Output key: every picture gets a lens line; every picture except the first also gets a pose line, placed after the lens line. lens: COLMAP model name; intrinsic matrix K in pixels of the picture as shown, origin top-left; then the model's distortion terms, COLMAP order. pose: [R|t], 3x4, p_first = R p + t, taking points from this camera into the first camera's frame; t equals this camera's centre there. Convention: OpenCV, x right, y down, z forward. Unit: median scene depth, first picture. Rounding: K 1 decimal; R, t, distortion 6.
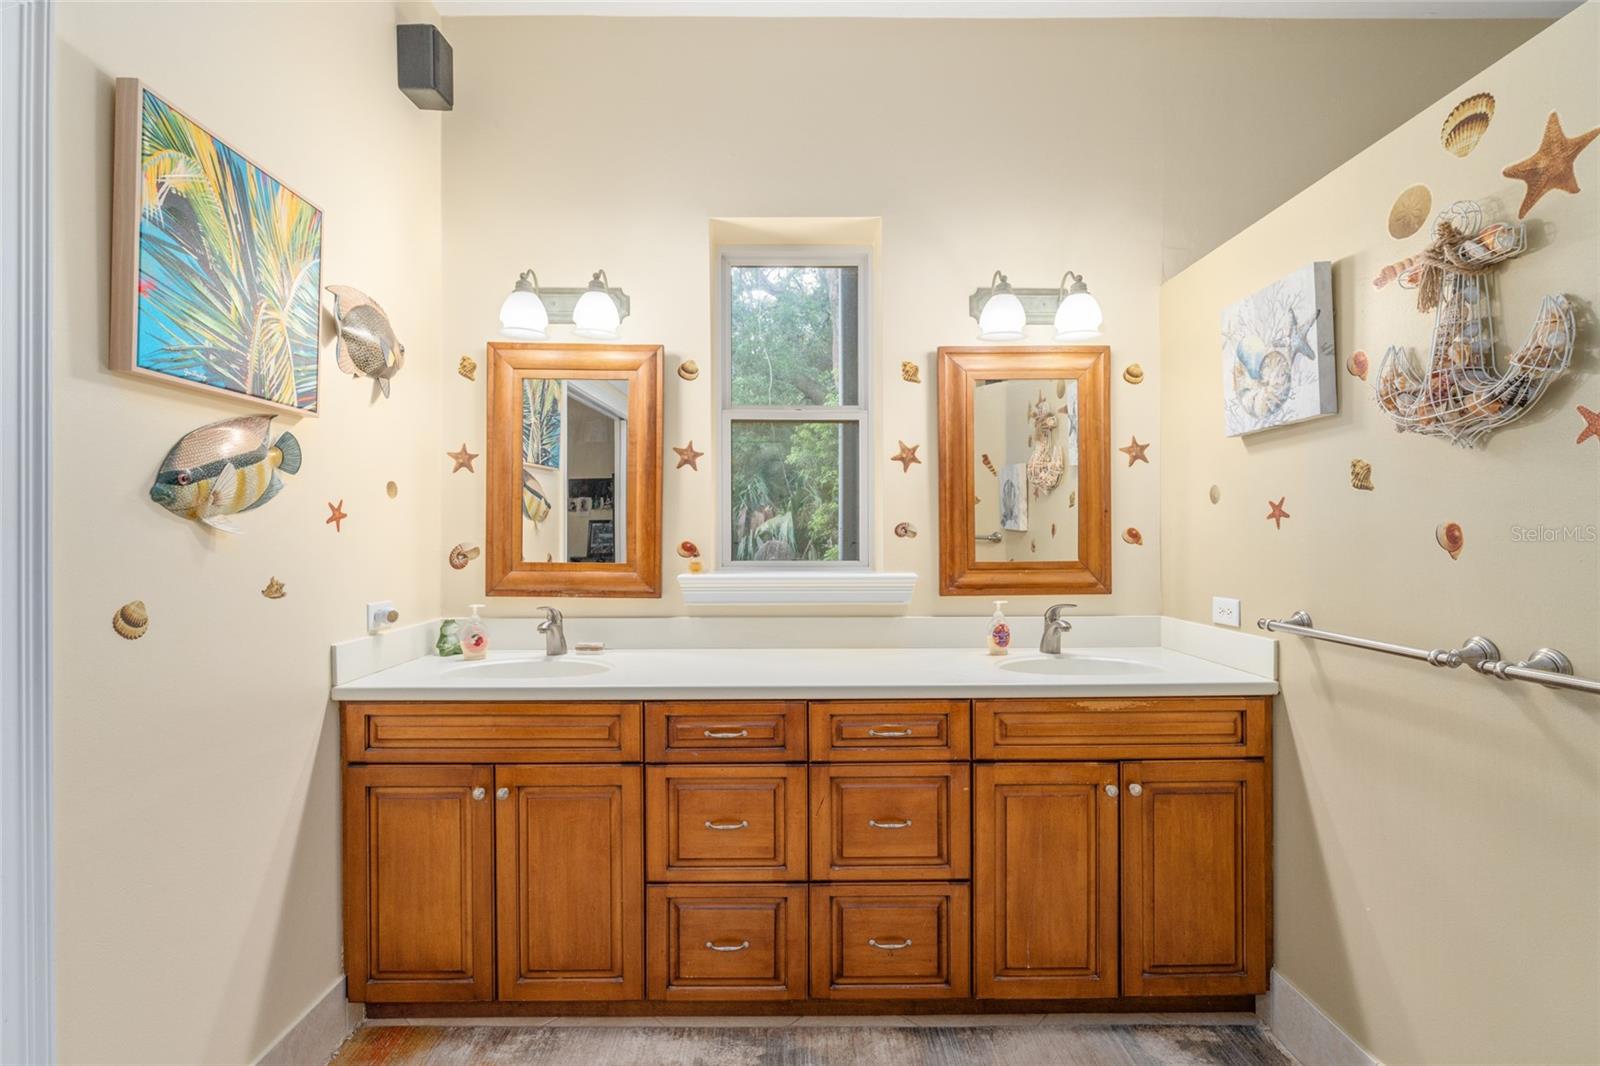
lens RADIAL K [[727.6, 0, 801.7], [0, 727.6, 535.8], [0, 0, 1]] dist [-0.002089, -0.000166]
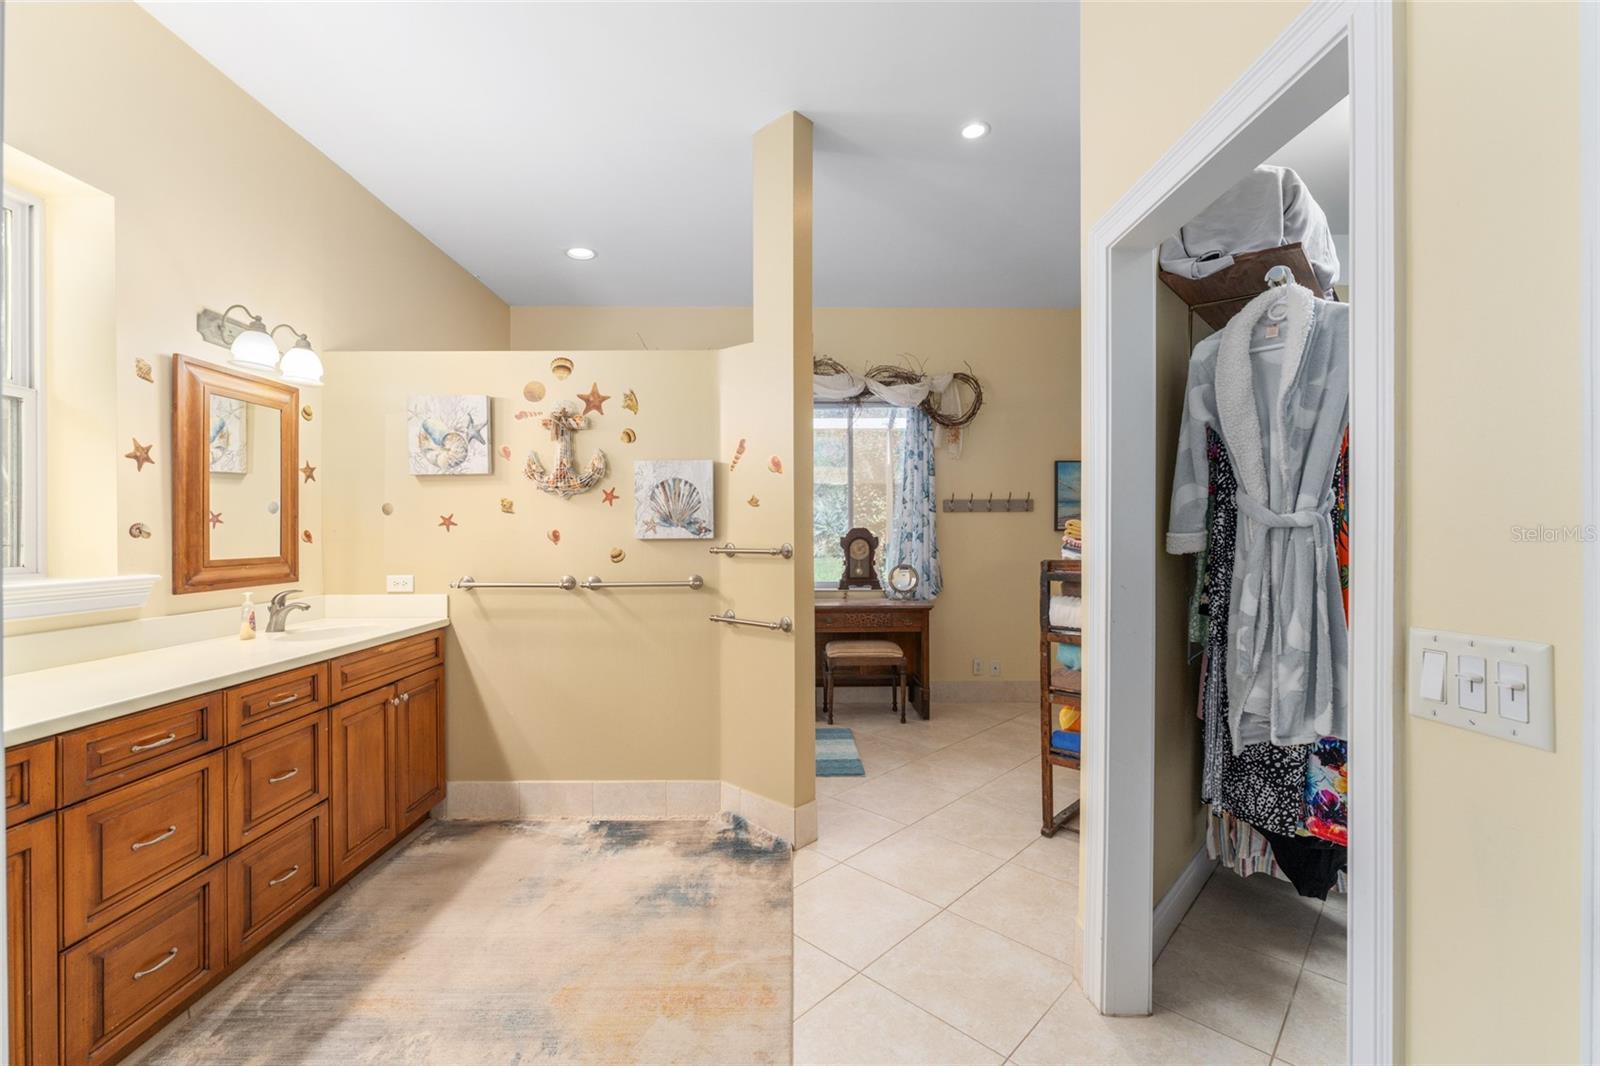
lens RADIAL K [[674.3, 0, 807.0], [0, 674.3, 534.9], [0, 0, 1]] dist [-0.007171, -0.000486]
pose [[-0.021915, 0.000526, 0.999760, -0.999116], [0.004131, 0.999991, -0.000436, 0.002596], [-0.999751, 0.004120, -0.021917, 0.160225]]
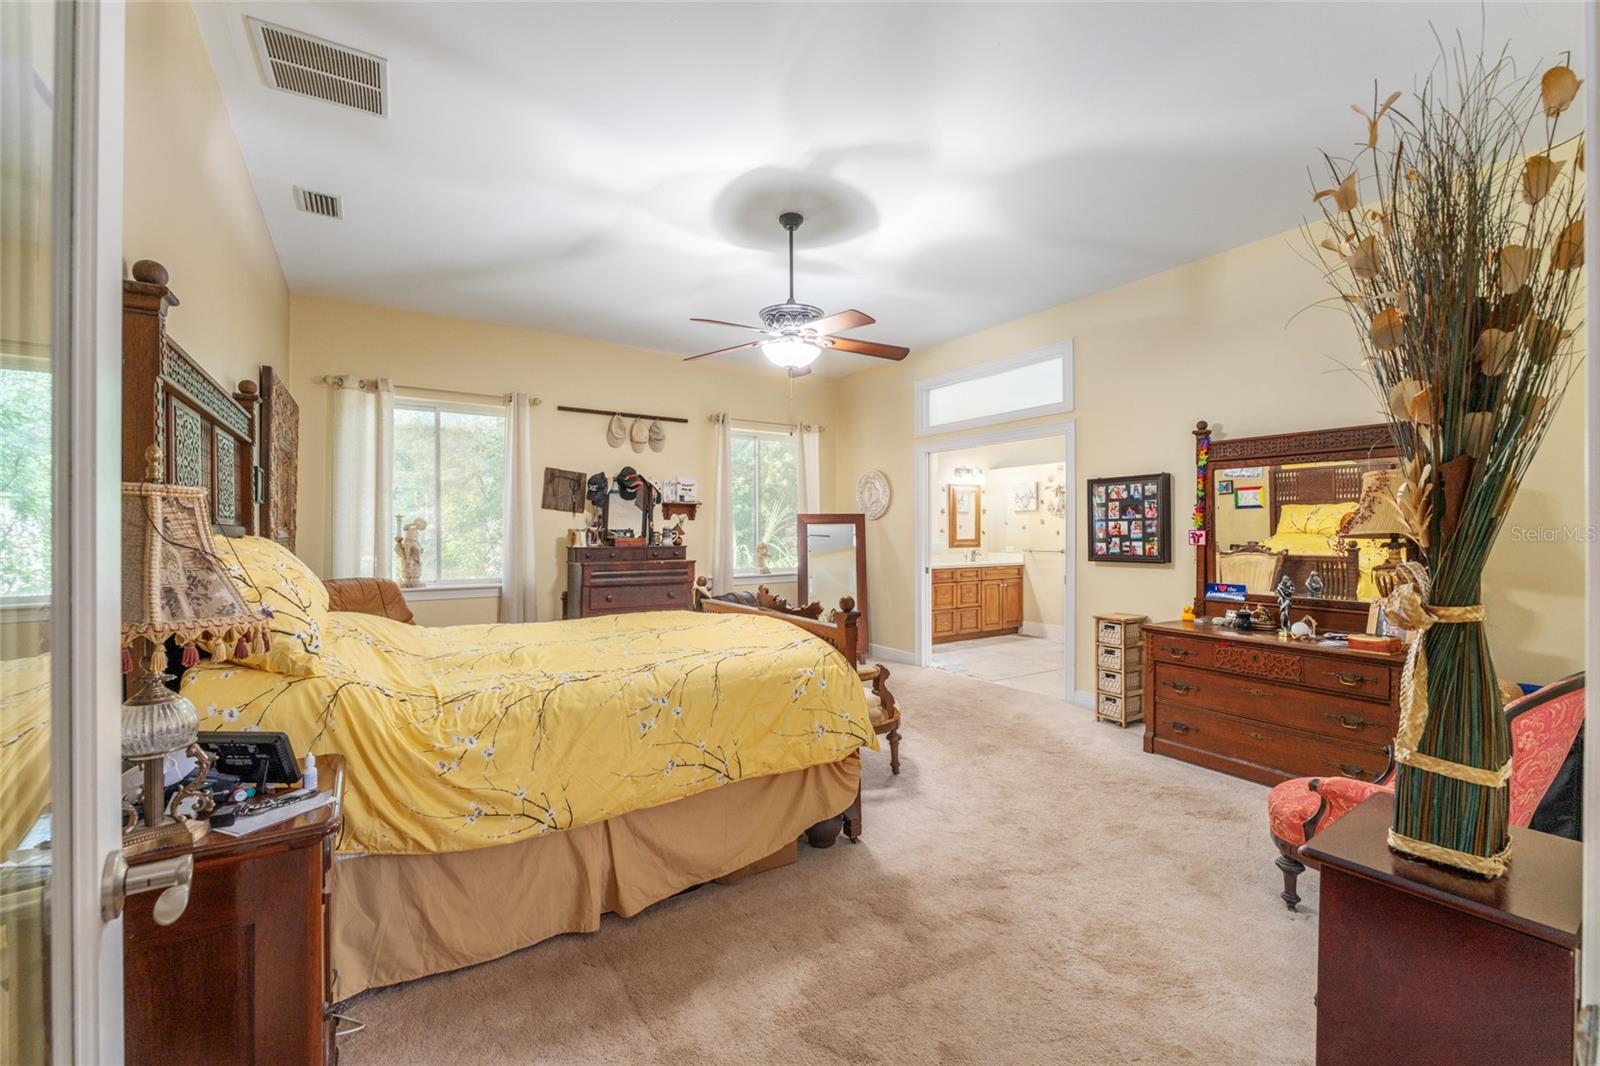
lens RADIAL K [[674.0, 0, 799.9], [0, 674.0, 529.7], [0, 0, 1]] dist [-0.000538, -0.000004]
pose [[0.839880, 0.003809, 0.542758, -3.078350], [-0.003114, 0.999993, -0.002198, -0.004711], [-0.542763, 0.000156, 0.839886, -1.996152]]
